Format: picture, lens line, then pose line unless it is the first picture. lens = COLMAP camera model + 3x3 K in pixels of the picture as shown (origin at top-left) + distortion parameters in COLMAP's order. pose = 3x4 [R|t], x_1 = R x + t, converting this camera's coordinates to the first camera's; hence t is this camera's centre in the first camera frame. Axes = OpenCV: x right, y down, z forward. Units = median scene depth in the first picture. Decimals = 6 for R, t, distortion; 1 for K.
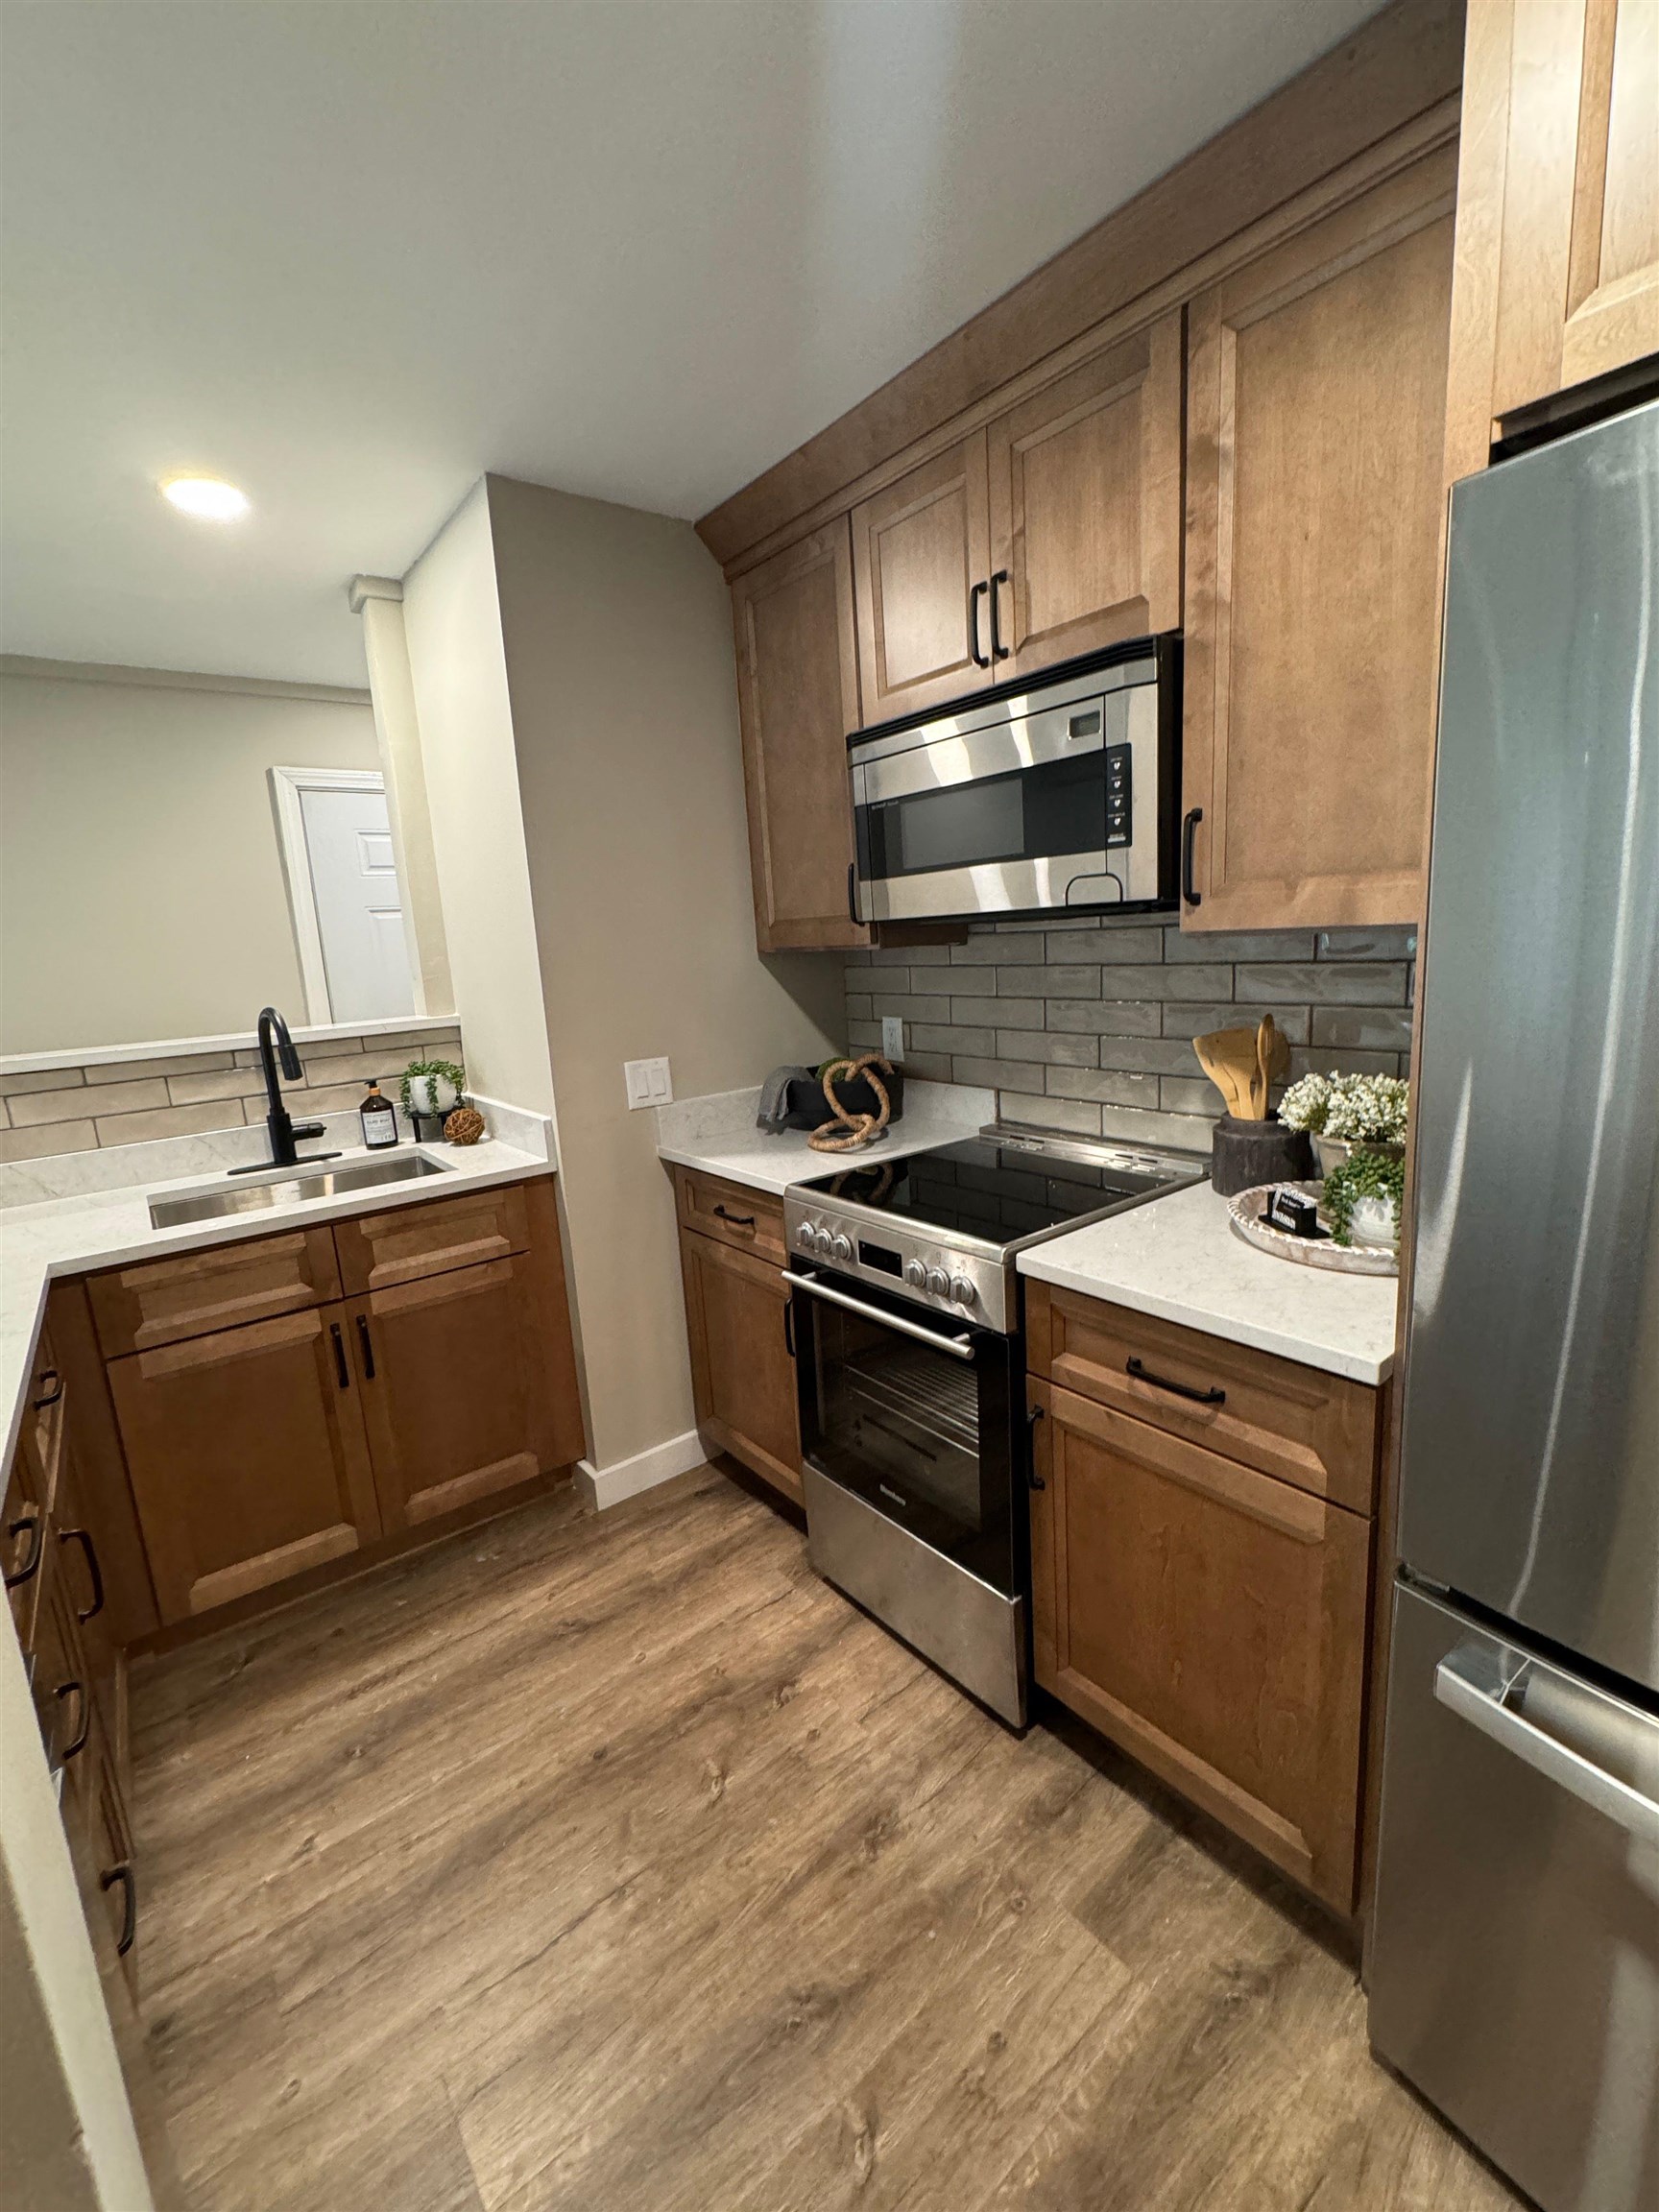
lens RADIAL K [[934.2, 0, 829.4], [0, 934.2, 1105.1], [0, 0, 1]] dist [-0.000699, -0.001060]
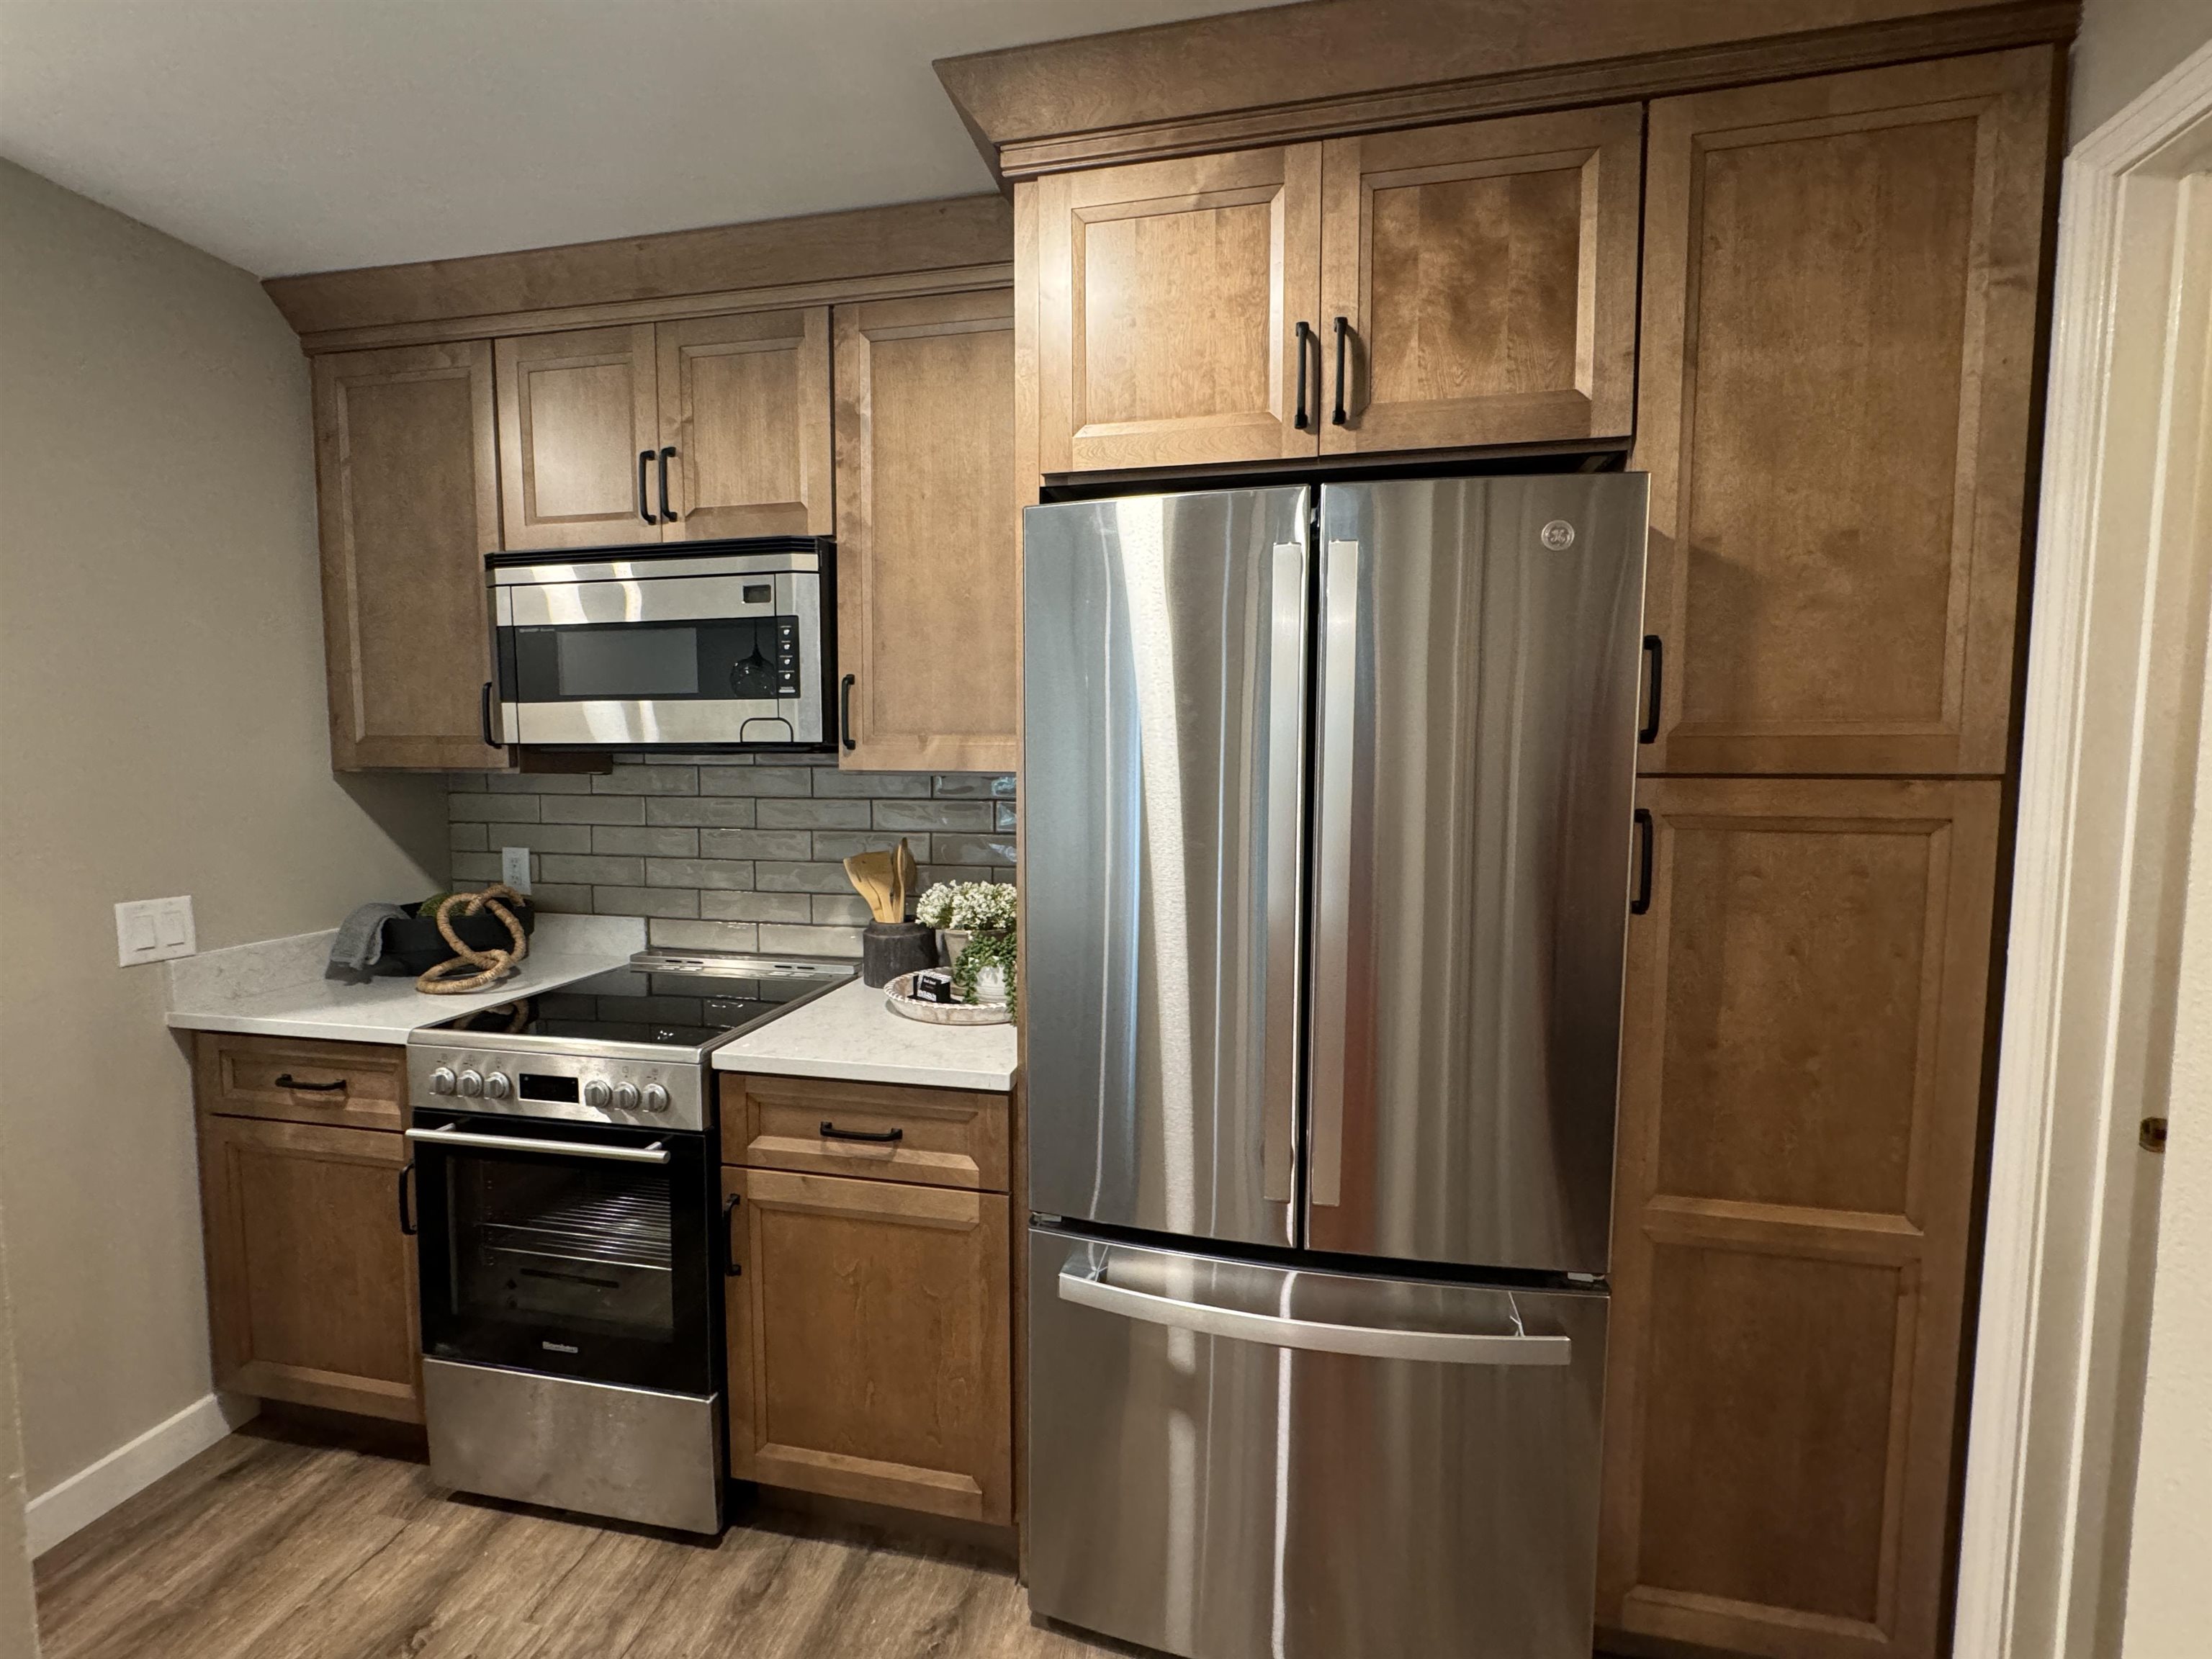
lens RADIAL K [[934.2, 0, 1107.9], [0, 934.2, 825.9], [0, 0, 1]] dist [-0.000699, -0.001060]
pose [[0.757351, 0.016680, 0.652795, -0.148887], [0.070638, 0.991715, -0.107291, 0.042079], [-0.649177, 0.127370, 0.749898, -0.135434]]
